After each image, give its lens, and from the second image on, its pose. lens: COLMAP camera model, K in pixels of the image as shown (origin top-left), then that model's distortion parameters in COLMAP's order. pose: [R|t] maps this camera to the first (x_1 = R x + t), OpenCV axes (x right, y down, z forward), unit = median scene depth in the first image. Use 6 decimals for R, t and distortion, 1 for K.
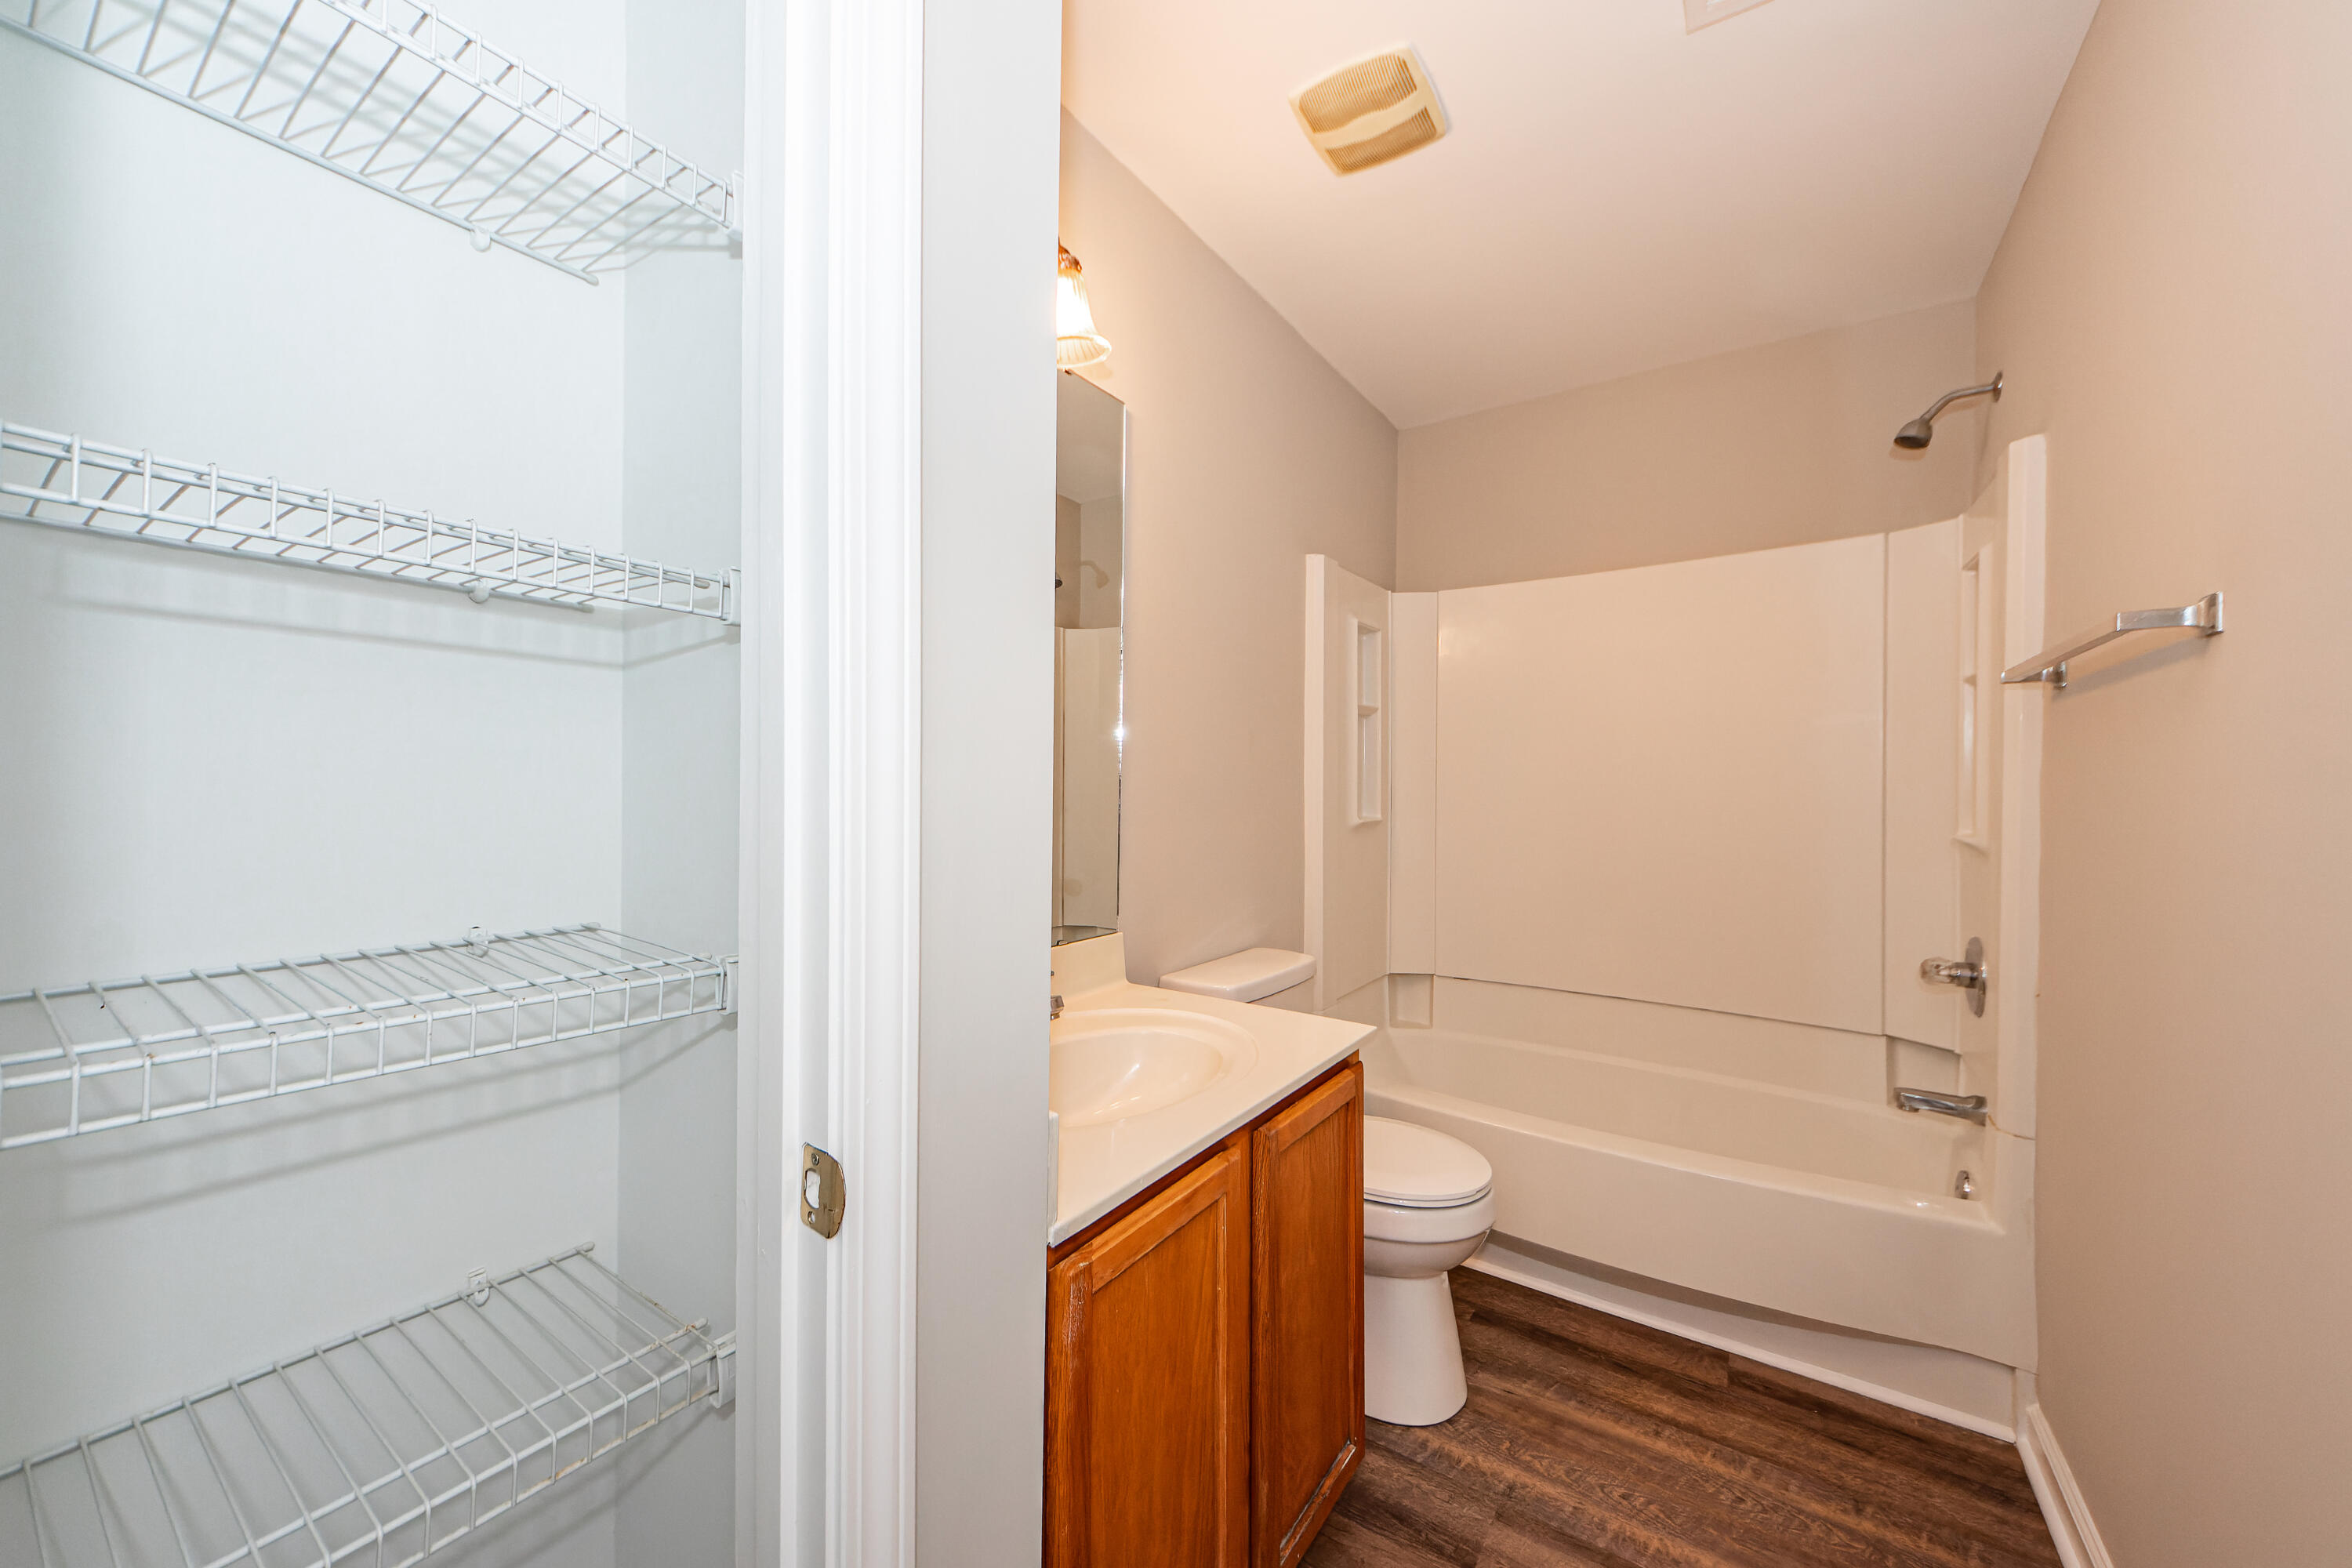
lens RADIAL K [[849.1, 0, 1160.0], [0, 849.1, 814.6], [0, 0, 1]] dist [0.024596, -0.010604]
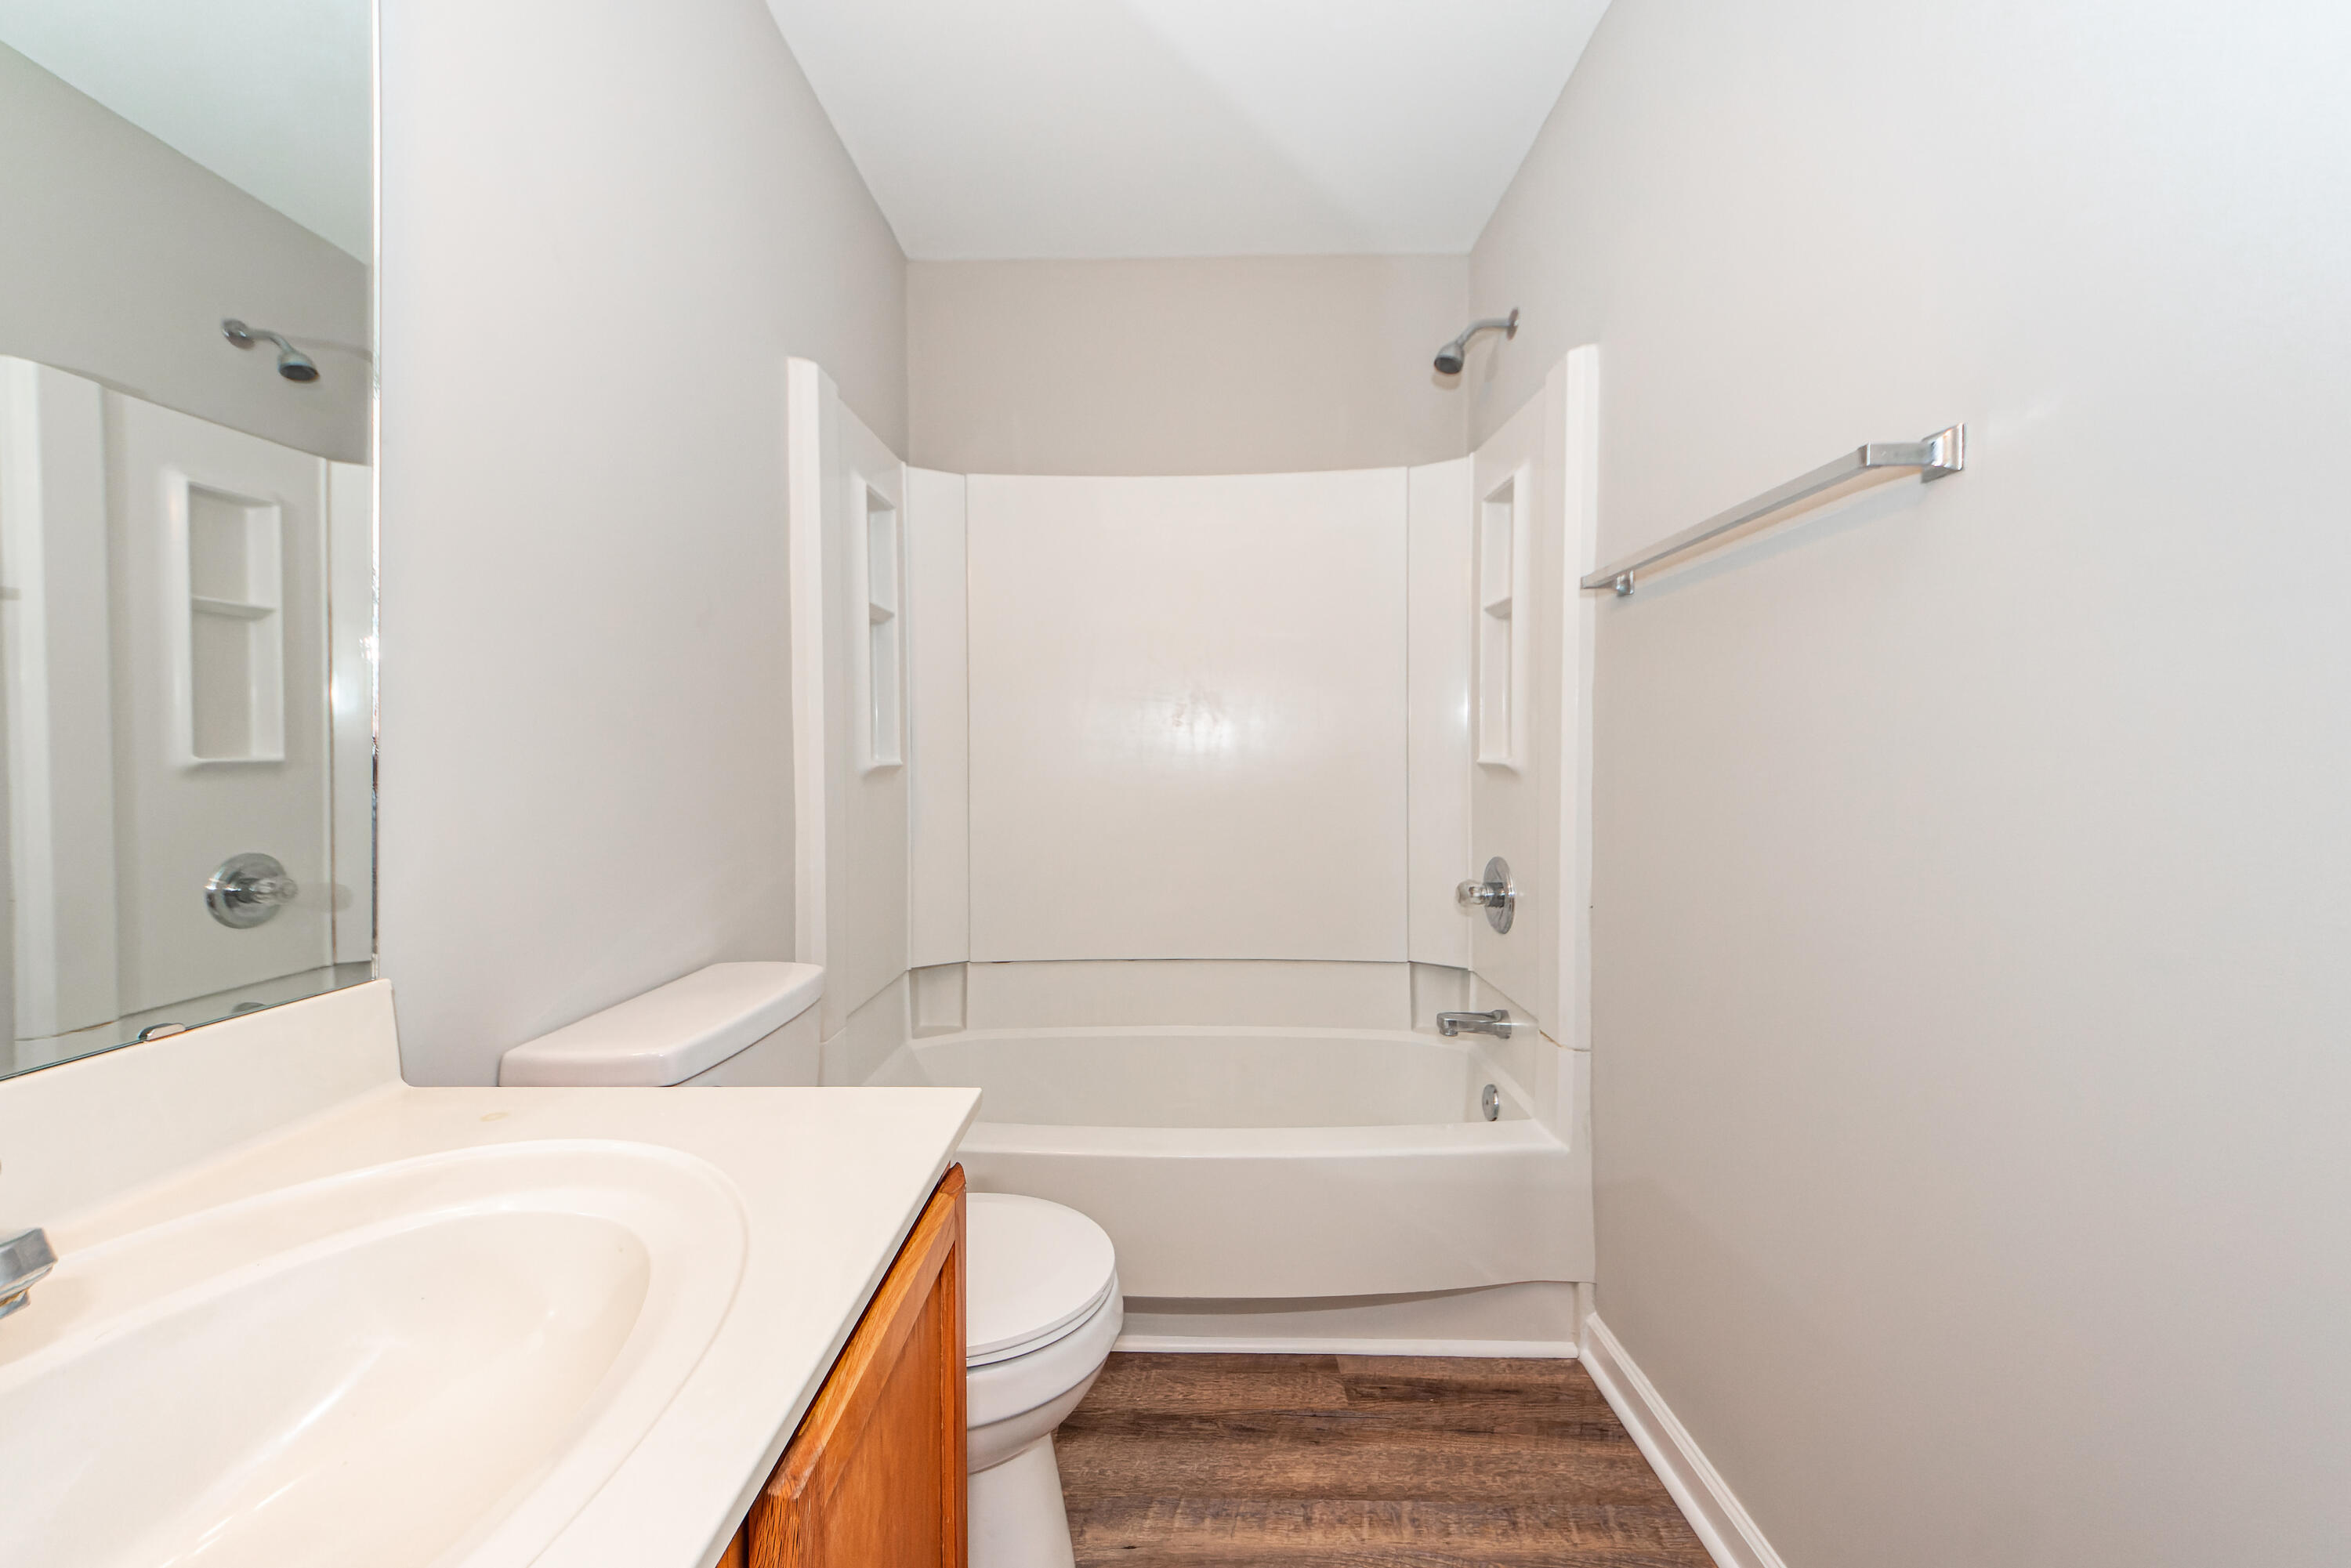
lens RADIAL K [[860.5, 0, 1178.6], [0, 860.5, 773.0], [0, 0, 1]] dist [0.016855, -0.008279]
pose [[0.814496, -0.012350, 0.580038, 0.031969], [0.024409, 0.999618, -0.012992, 0.044907], [-0.579655, 0.024740, 0.814486, 0.374756]]
